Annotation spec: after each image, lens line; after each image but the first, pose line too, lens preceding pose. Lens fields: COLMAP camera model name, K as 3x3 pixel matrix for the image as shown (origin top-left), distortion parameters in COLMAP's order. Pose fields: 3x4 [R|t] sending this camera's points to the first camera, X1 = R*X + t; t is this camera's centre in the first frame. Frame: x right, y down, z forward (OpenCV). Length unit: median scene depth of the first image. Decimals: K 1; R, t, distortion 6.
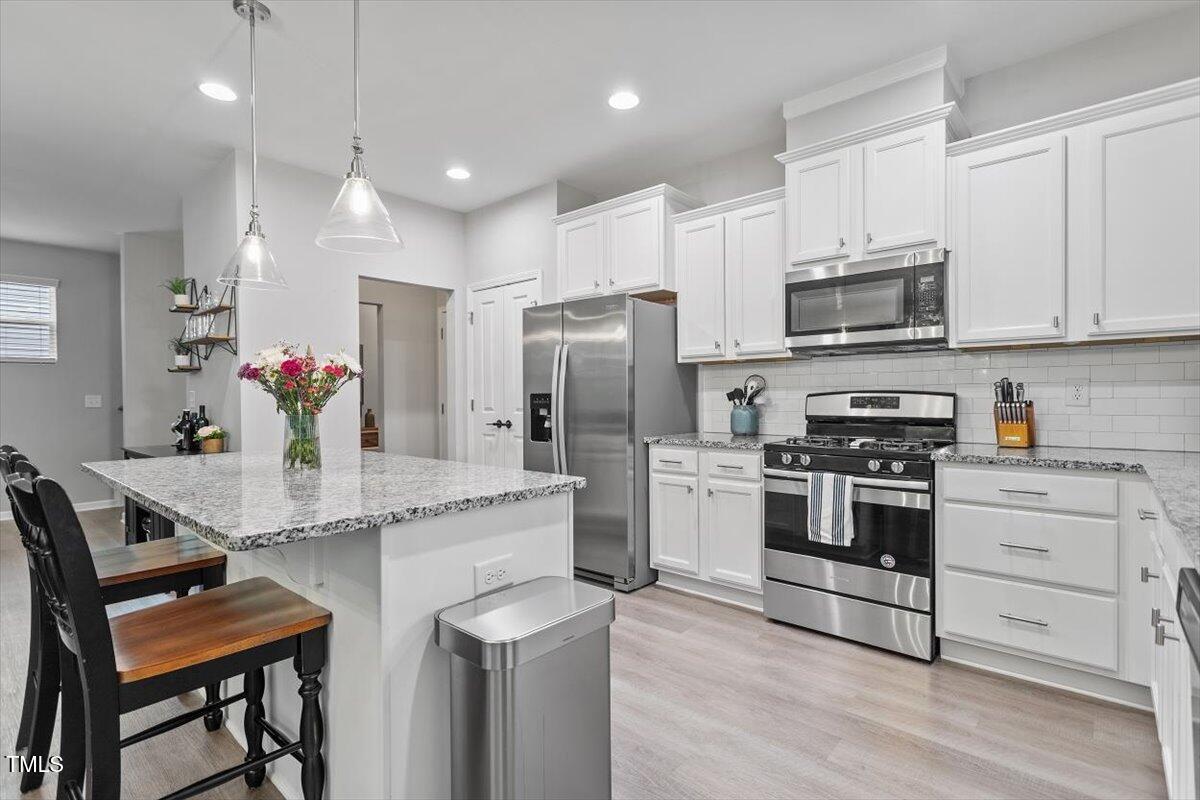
lens RADIAL K [[570.0, 0, 603.3], [0, 570.0, 404.0], [0, 0, 1]] dist [-0.004413, -0.000117]
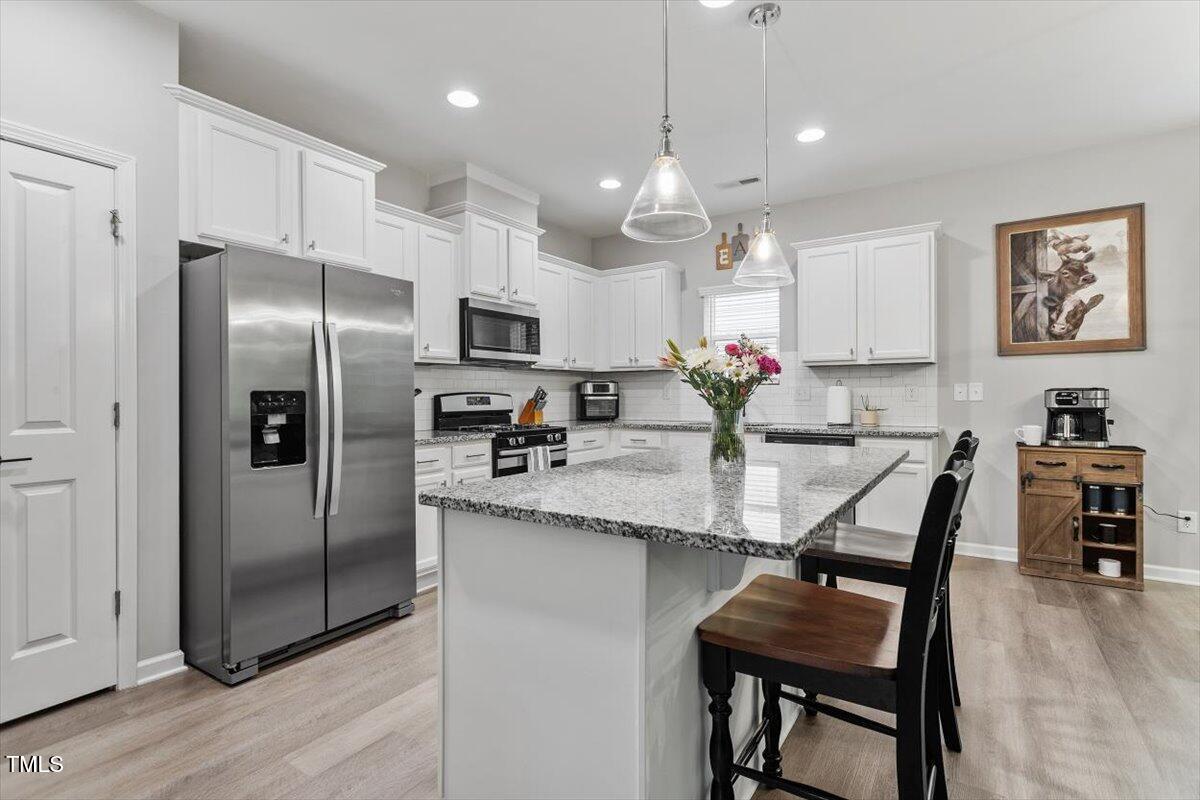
lens RADIAL K [[568.3, 0, 604.9], [0, 568.3, 396.5], [0, 0, 1]] dist [0.002996, 0.000152]
pose [[-0.140014, 0.004718, 0.990138, -1.080399], [0.018441, 0.999828, -0.002156, -0.004691], [-0.989978, 0.017958, -0.140076, 0.992356]]
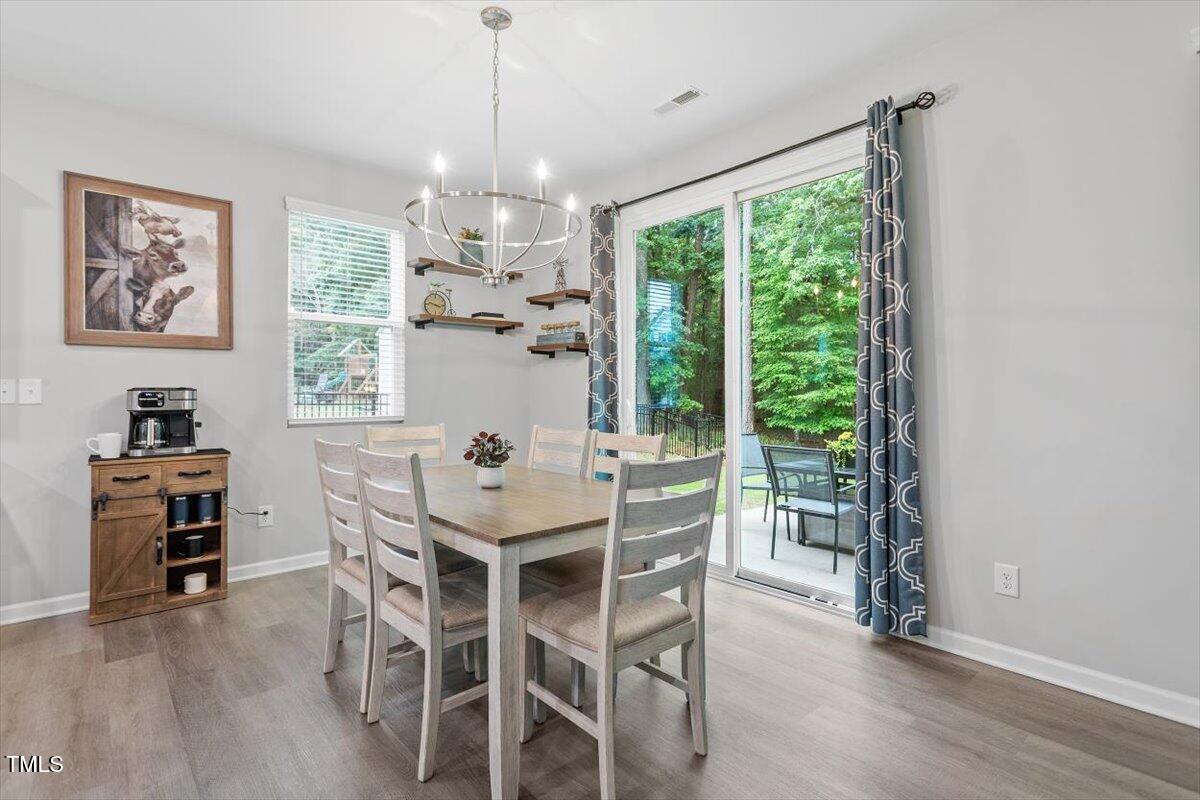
lens RADIAL K [[579.6, 0, 602.0], [0, 579.6, 384.5], [0, 0, 1]] dist [0.003306, 0.000548]
pose [[-0.992263, 0.009572, 0.123782, -0.958003], [0.009642, 0.999954, -0.000035, -0.004591], [-0.123776, 0.001158, -0.992309, 0.787714]]
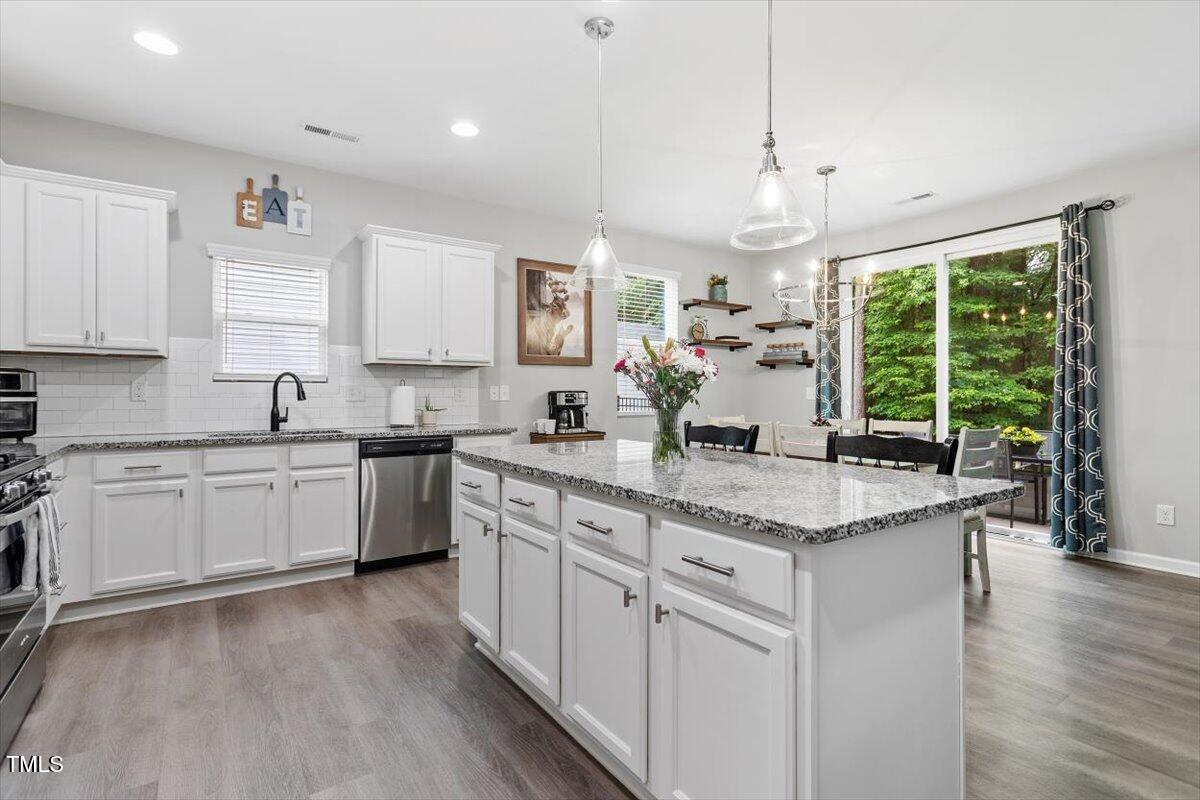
lens RADIAL K [[581.5, 0, 601.8], [0, 581.5, 390.3], [0, 0, 1]] dist [0.004310, 0.000258]
pose [[-0.970050, 0.006441, 0.242821, -0.492830], [0.008011, 0.999953, 0.005481, -0.017944], [-0.242775, 0.007262, -0.970056, 1.509141]]
